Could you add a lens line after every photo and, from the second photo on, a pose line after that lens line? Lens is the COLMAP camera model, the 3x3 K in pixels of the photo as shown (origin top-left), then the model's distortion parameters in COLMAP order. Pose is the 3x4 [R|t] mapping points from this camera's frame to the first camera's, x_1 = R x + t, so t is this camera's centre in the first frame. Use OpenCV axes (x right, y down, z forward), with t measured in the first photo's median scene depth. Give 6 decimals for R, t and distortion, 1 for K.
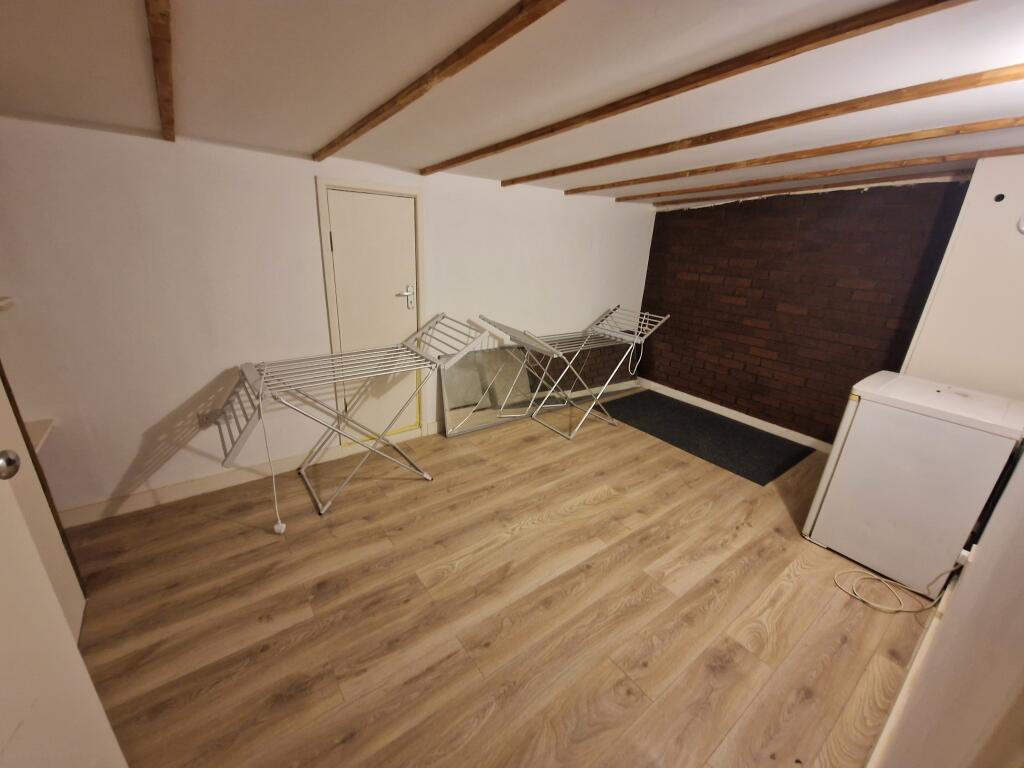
lens RADIAL K [[418.7, 0, 507.2], [0, 418.7, 384.7], [0, 0, 1]] dist [-0.001414, 0.000151]
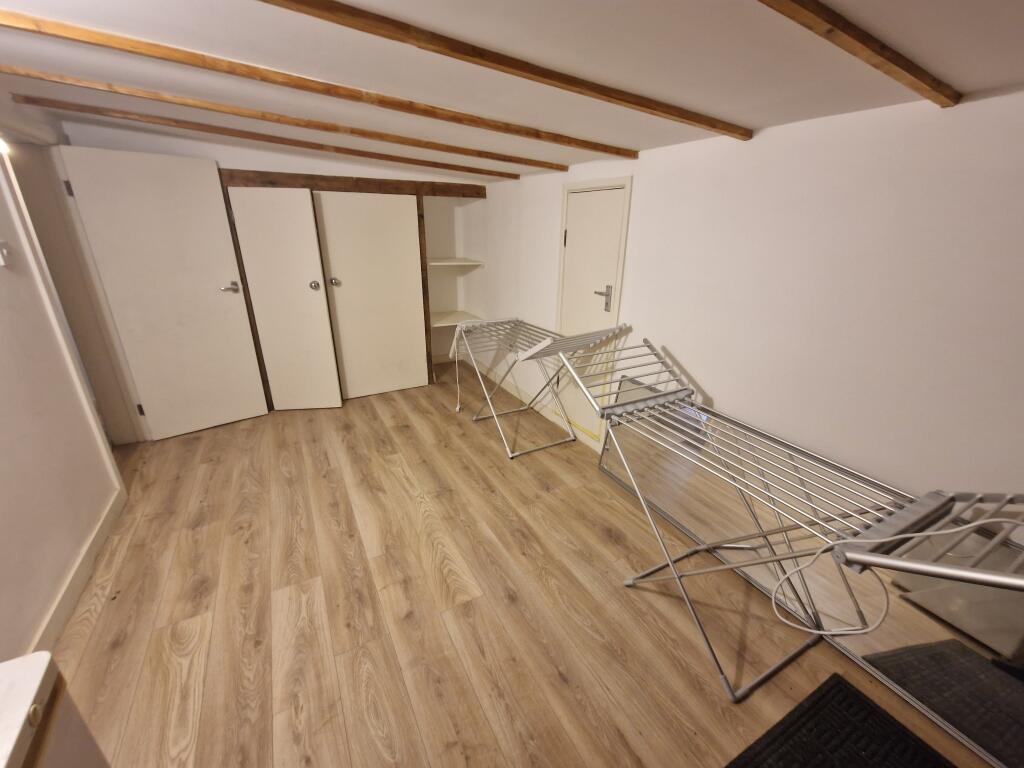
lens RADIAL K [[418.7, 0, 507.0], [0, 418.7, 382.7], [0, 0, 1]] dist [-0.001414, 0.000151]
pose [[-0.149557, 0.299541, -0.942289, 0.961937], [-0.350902, 0.874893, 0.333811, -0.367424], [0.924392, 0.380575, -0.025737, 1.186926]]
